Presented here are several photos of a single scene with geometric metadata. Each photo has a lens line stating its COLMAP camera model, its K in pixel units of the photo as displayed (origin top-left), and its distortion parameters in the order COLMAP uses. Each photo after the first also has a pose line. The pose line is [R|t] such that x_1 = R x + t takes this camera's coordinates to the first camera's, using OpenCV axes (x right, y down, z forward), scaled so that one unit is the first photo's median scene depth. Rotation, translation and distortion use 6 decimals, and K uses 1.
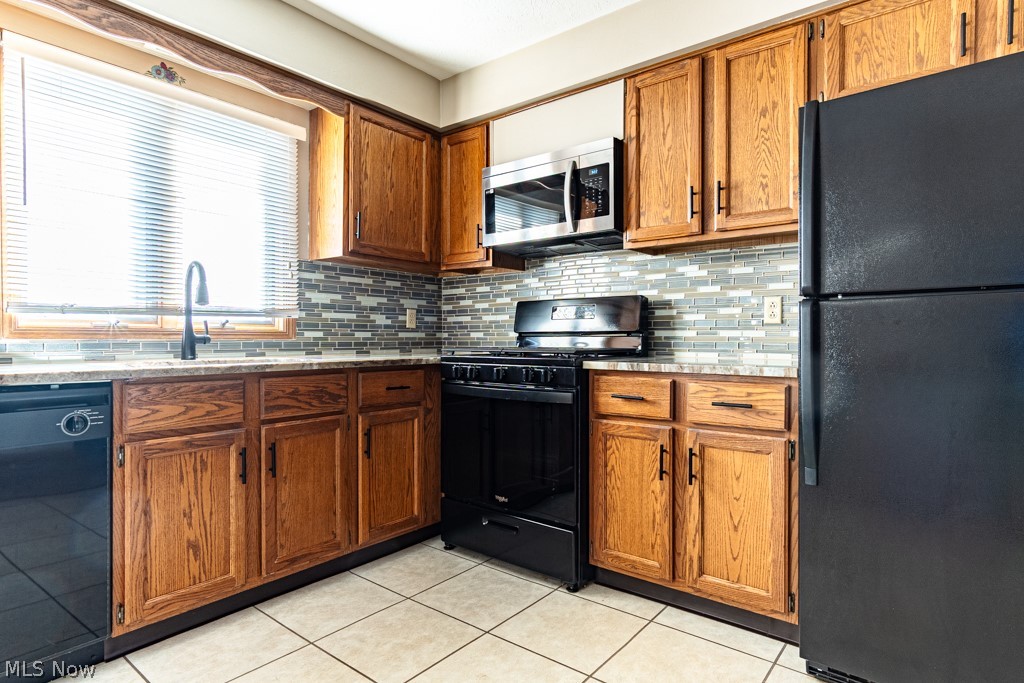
lens RADIAL K [[566.0, 0, 552.5], [0, 566.0, 340.5], [0, 0, 1]] dist [0.002044, 0.002418]
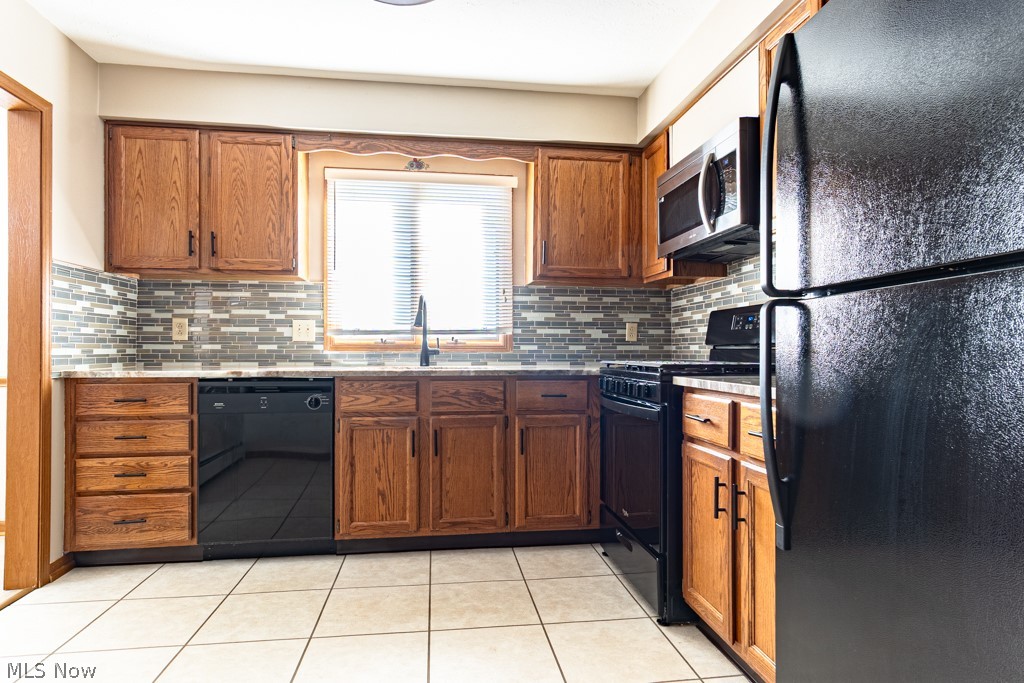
lens RADIAL K [[579.5, 0, 500.8], [0, 579.5, 346.5], [0, 0, 1]] dist [0.002253, 0.001705]
pose [[0.703840, -0.004372, -0.710345, 0.469618], [-0.004243, 0.999937, -0.010358, -0.000776], [0.710346, 0.010305, 0.703778, 0.124261]]
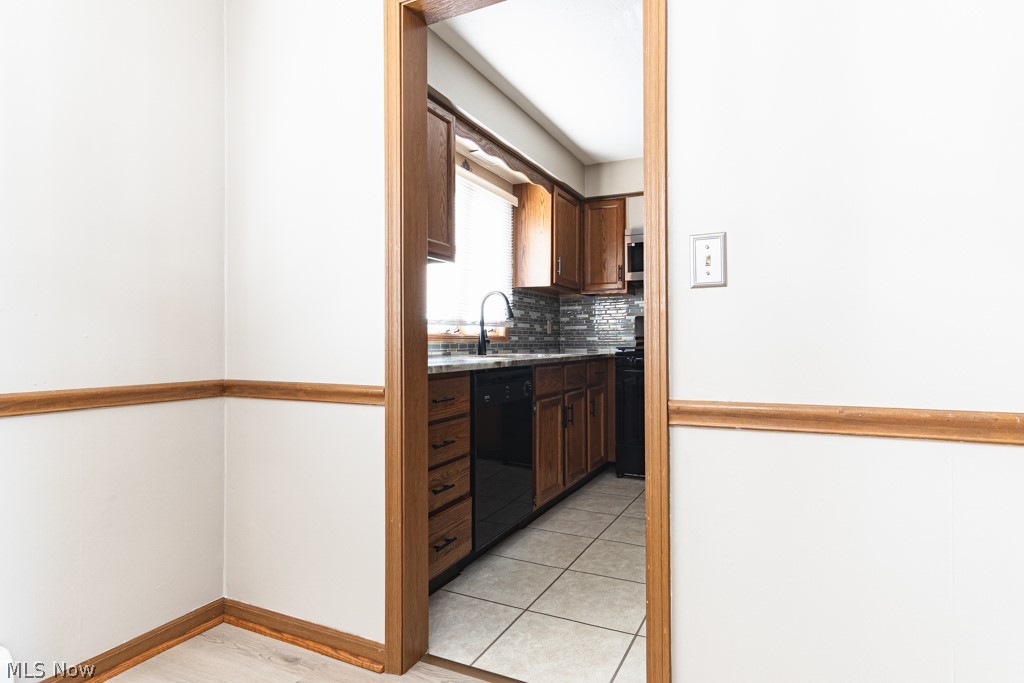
lens RADIAL K [[523.9, 0, 575.0], [0, 523.9, 338.4], [0, 0, 1]] dist [-0.000729, 0.000319]
pose [[0.975991, -0.001233, 0.217806, -0.664101], [0.003699, 0.999934, -0.010913, 0.004774], [-0.217778, 0.011456, 0.975931, -0.400556]]
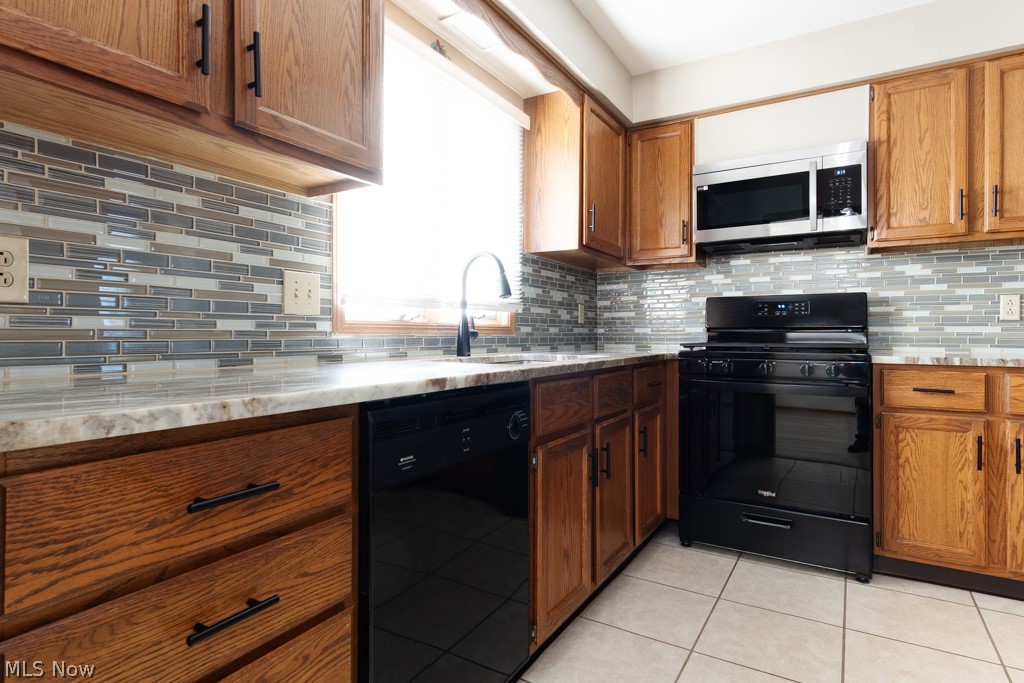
lens RADIAL K [[551.6, 0, 570.6], [0, 551.6, 330.1], [0, 0, 1]] dist [0.003153, 0.001656]
pose [[0.992401, 0.001251, 0.123038, -0.545243], [0.000191, 0.999931, -0.011706, 0.001182], [-0.123045, 0.011640, 0.992333, 0.065779]]
